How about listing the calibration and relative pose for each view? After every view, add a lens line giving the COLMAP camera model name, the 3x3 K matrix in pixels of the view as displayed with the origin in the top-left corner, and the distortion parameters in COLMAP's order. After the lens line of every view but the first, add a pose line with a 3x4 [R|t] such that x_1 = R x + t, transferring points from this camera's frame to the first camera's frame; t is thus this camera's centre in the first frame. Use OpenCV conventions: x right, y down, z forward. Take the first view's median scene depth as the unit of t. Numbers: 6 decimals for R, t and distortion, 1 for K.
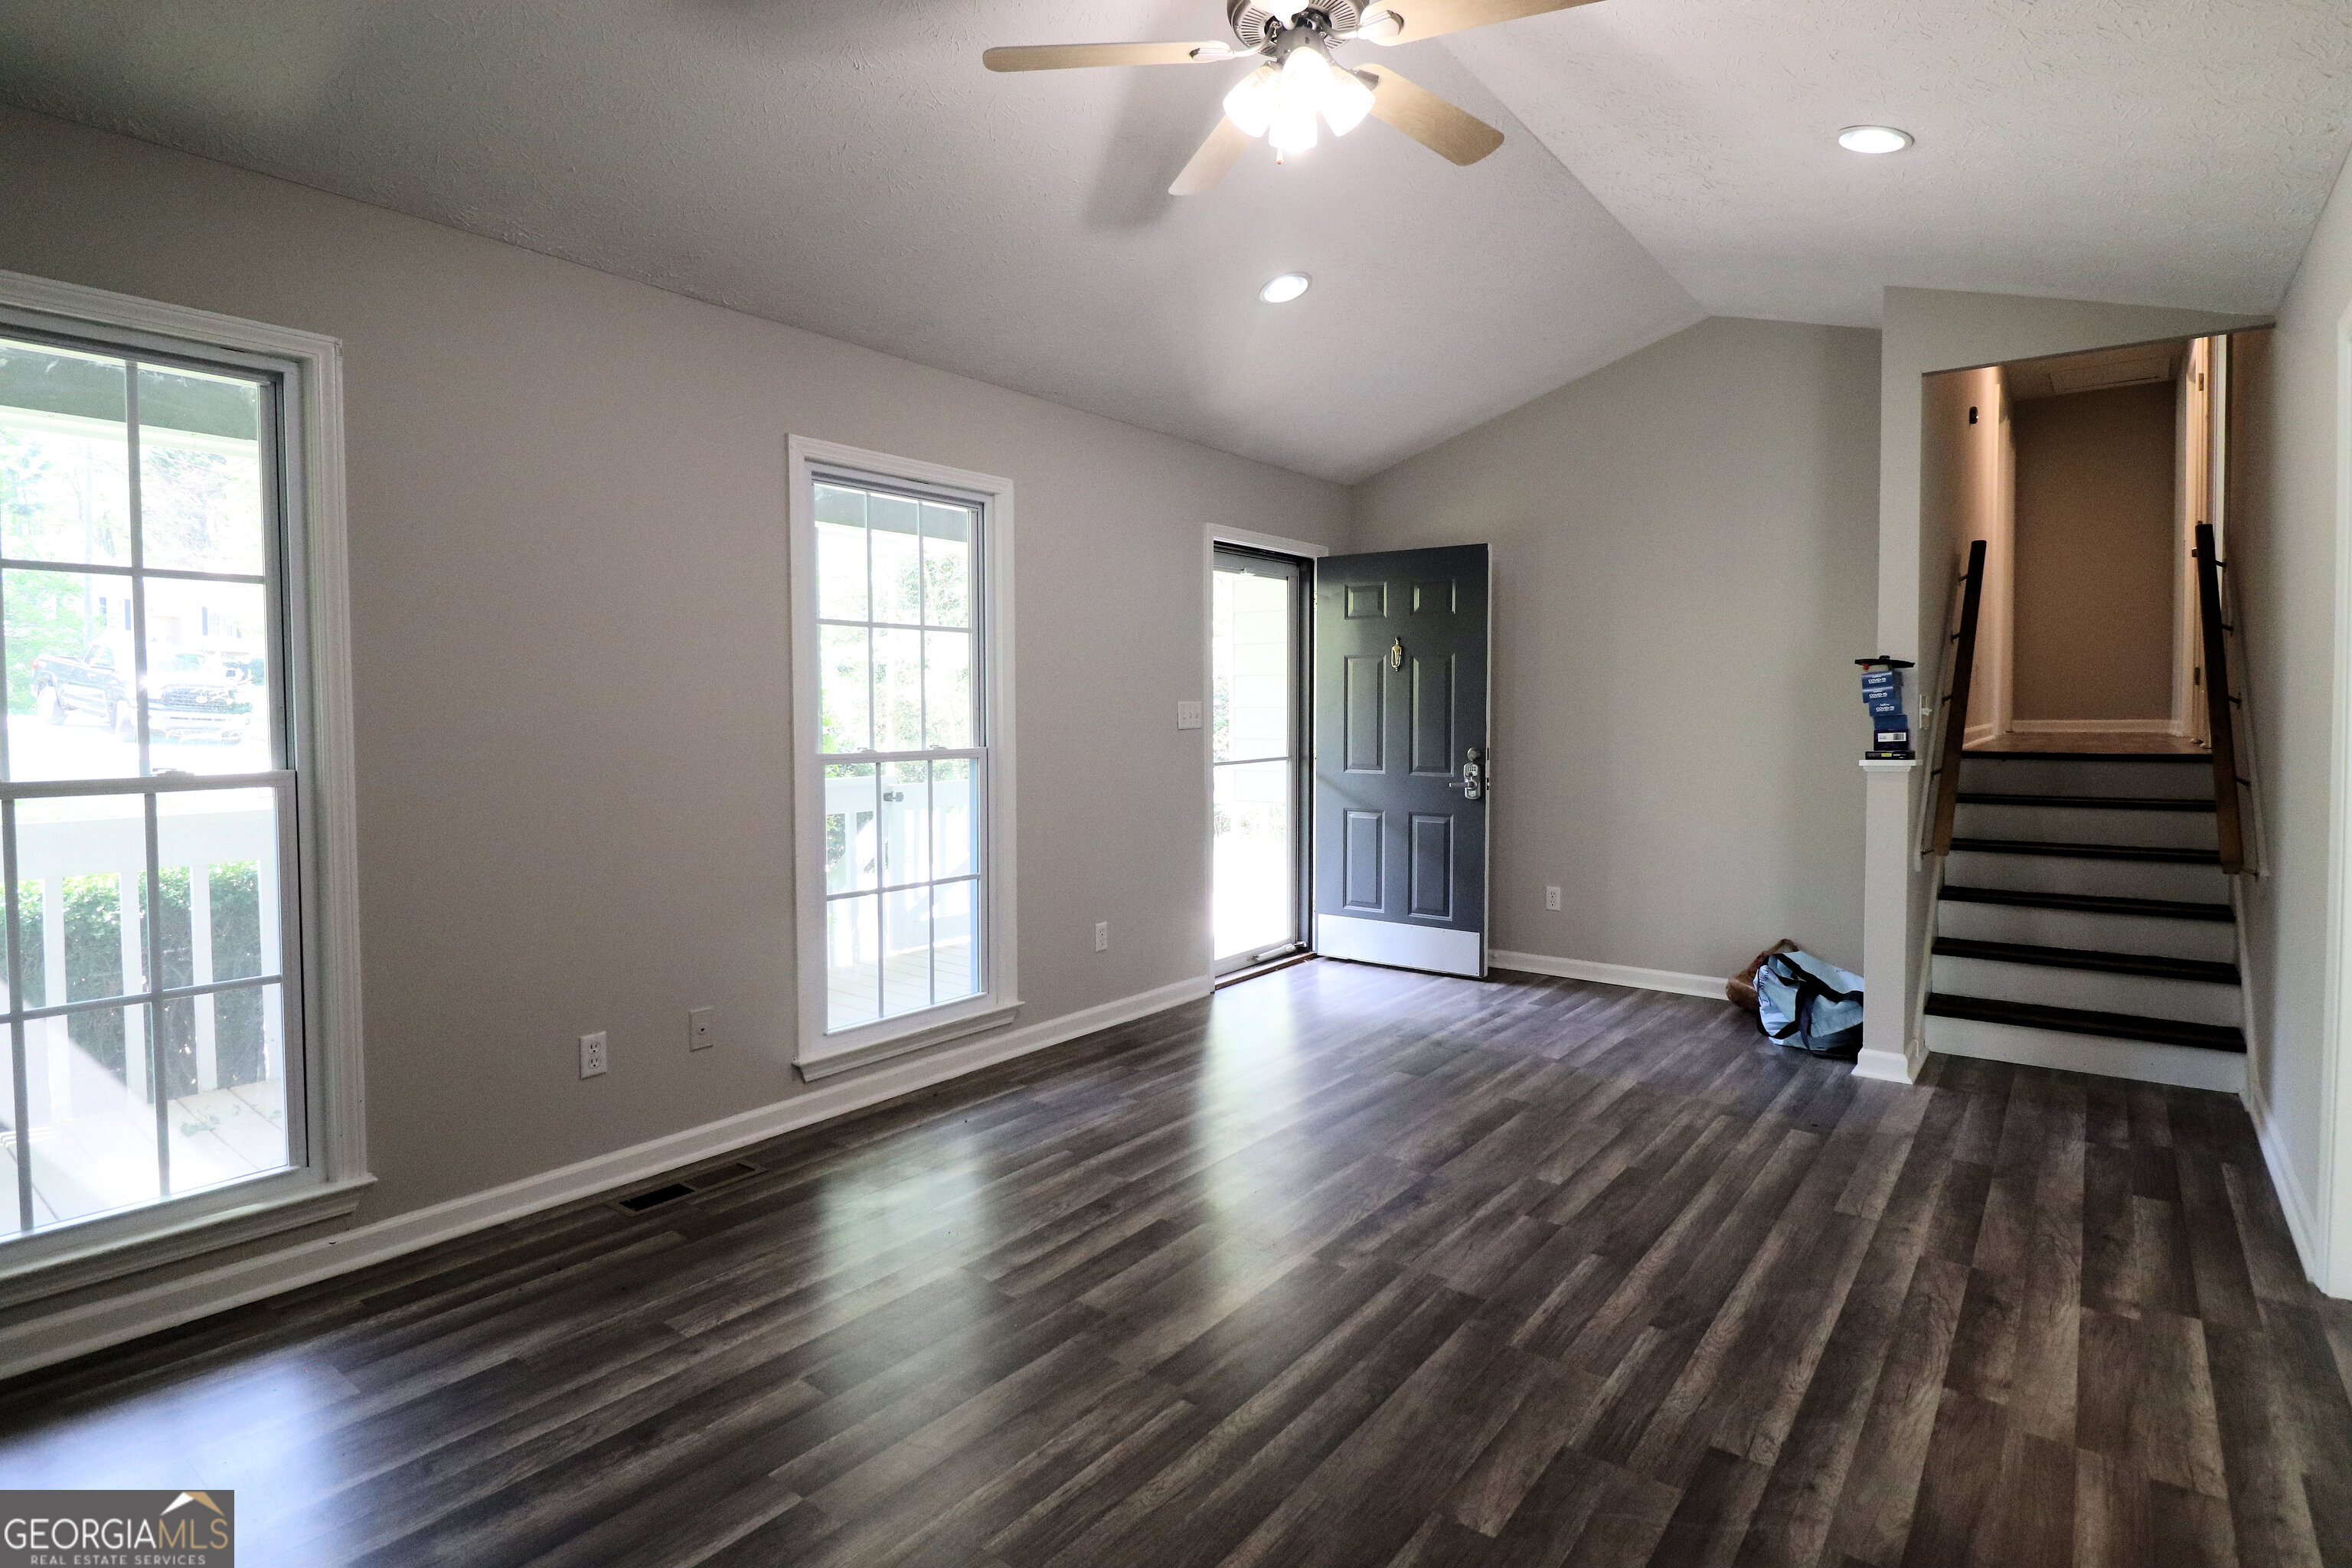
lens RADIAL K [[1228.9, 0, 1161.6], [0, 1228.9, 730.1], [0, 0, 1]] dist [0.018852, -0.025969]
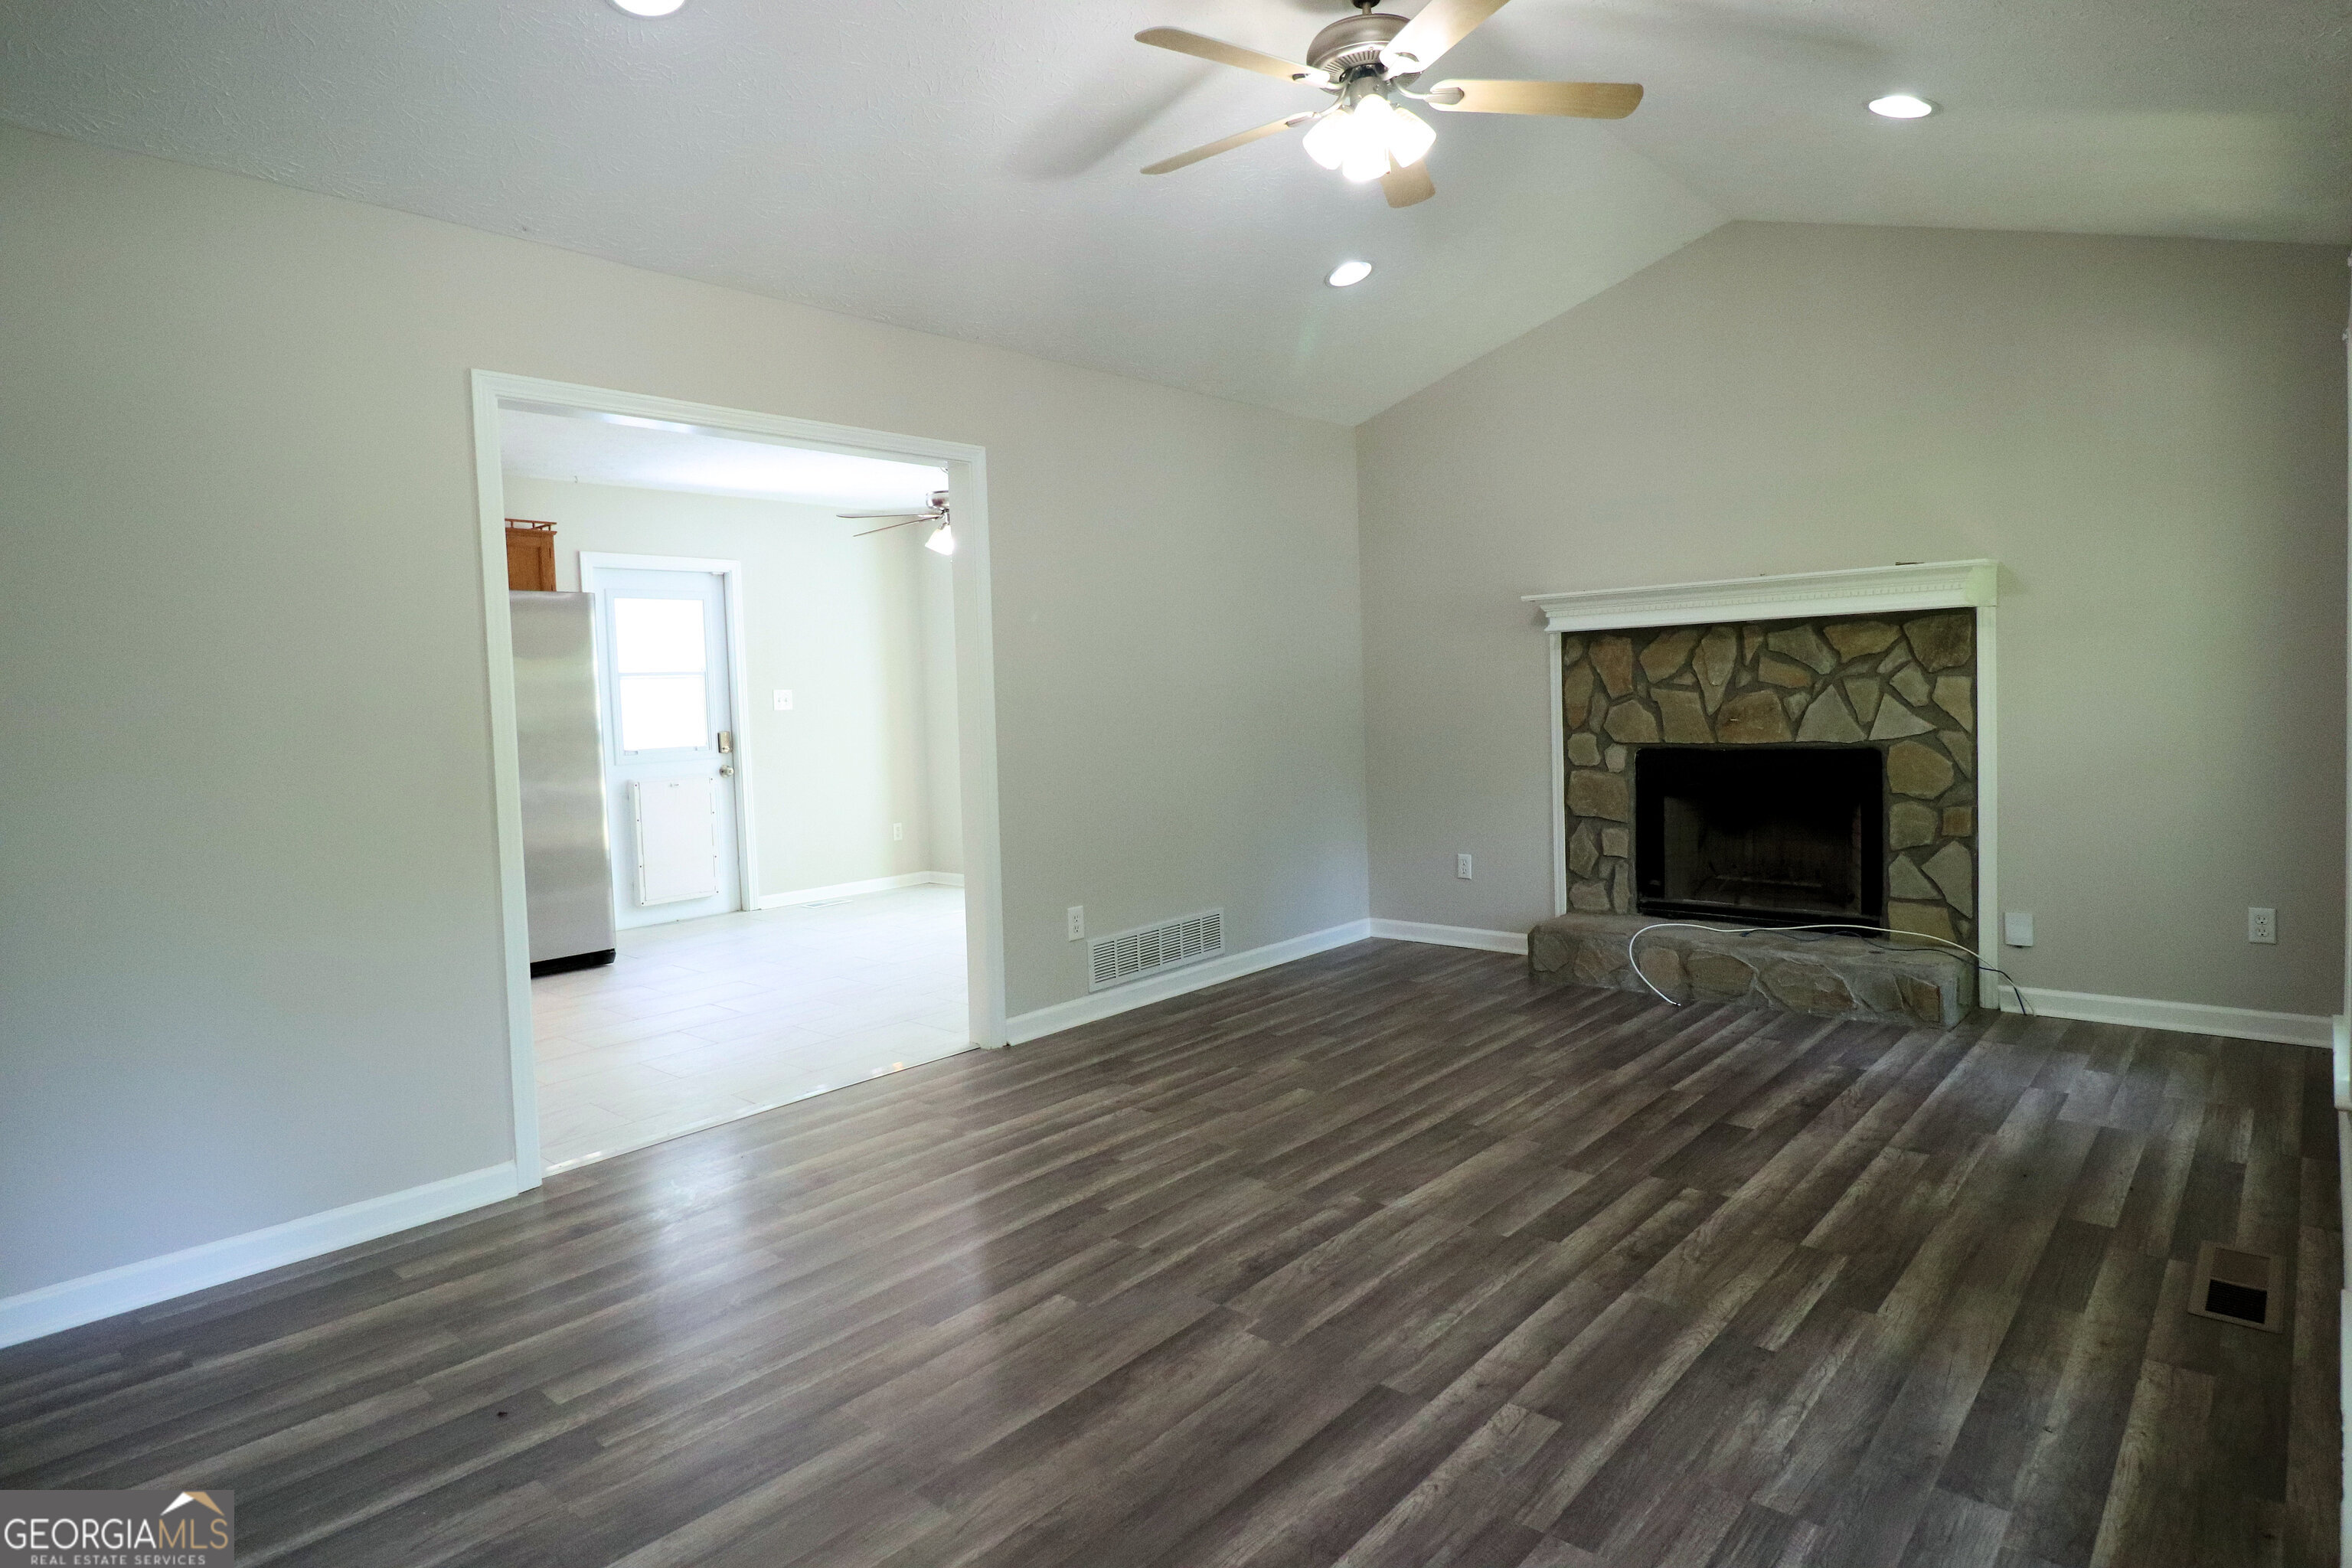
lens RADIAL K [[1269.6, 0, 1165.4], [0, 1269.6, 756.9], [0, 0, 1]] dist [-0.002284, -0.001541]
pose [[-0.997001, 0.035254, 0.068896, 0.162330], [0.039877, 0.996961, 0.066926, -0.014496], [-0.066327, 0.069472, -0.995376, 1.510940]]
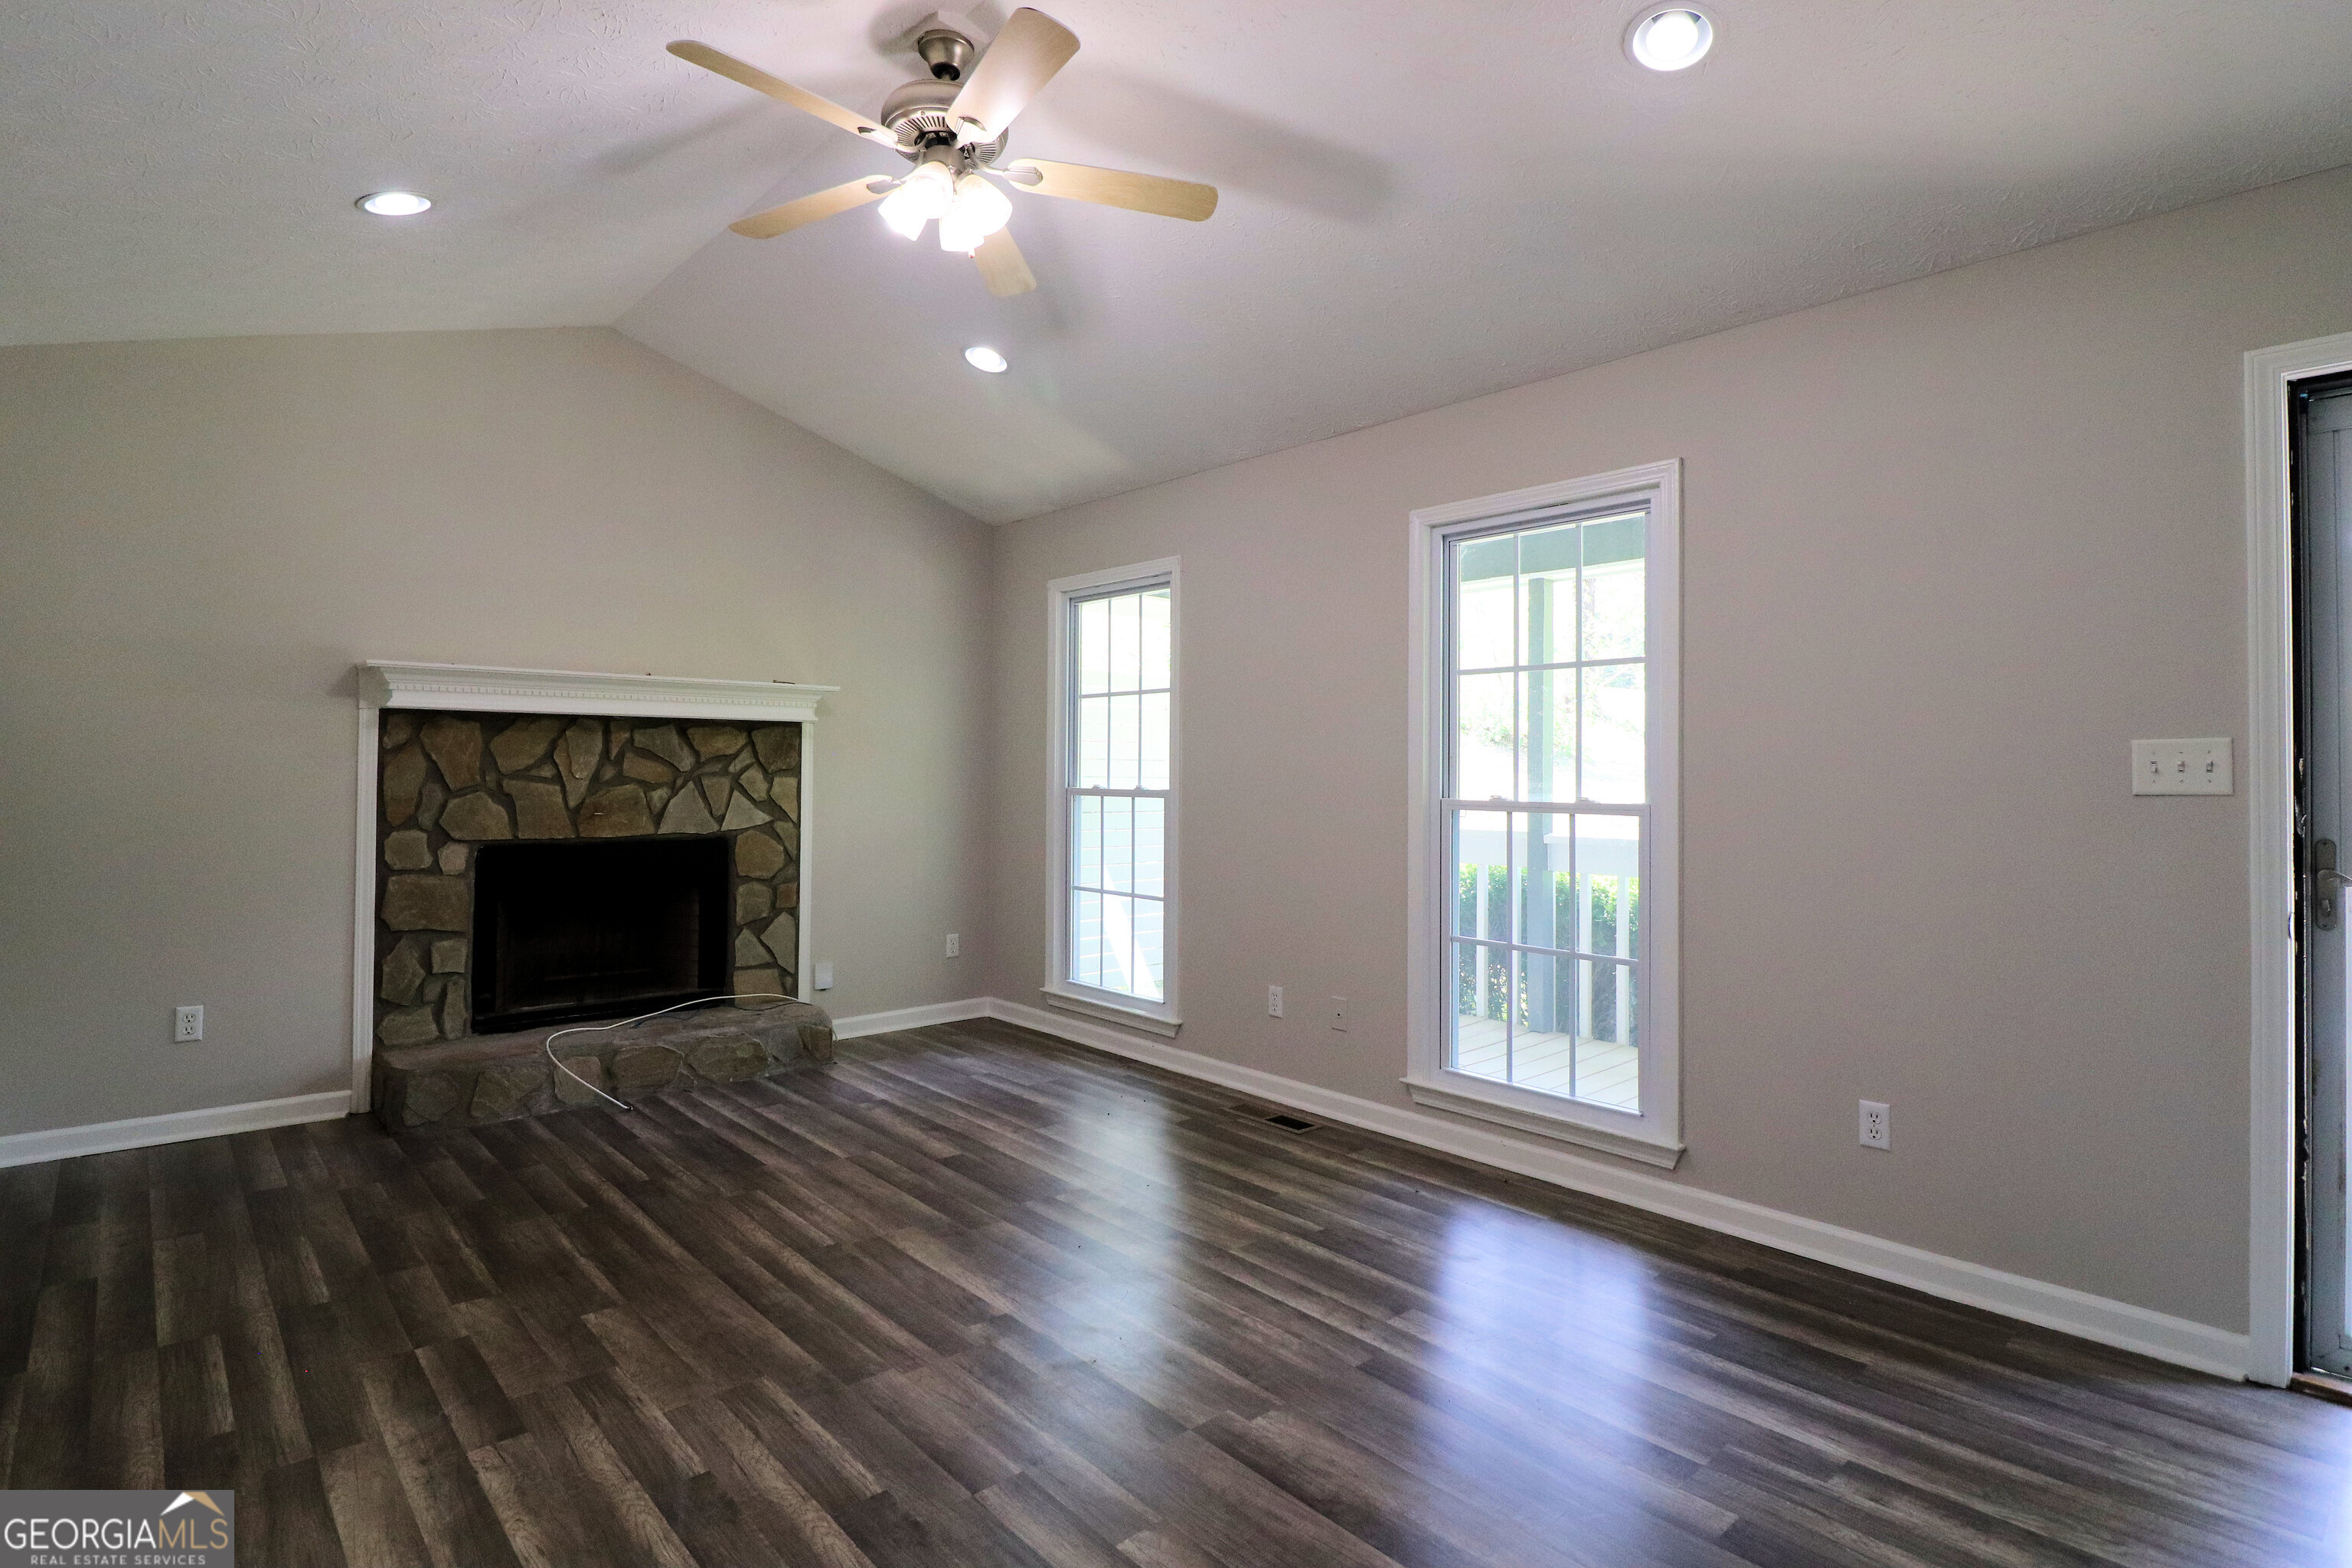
lens RADIAL K [[1162.9, 0, 1185.8], [0, 1162.9, 754.2], [0, 0, 1]] dist [0.004422, -0.015010]
pose [[-0.180916, -0.012726, -0.983416, 0.745465], [-0.023274, 0.999692, -0.008655, -0.006230], [0.983223, 0.021322, -0.181156, 0.964757]]
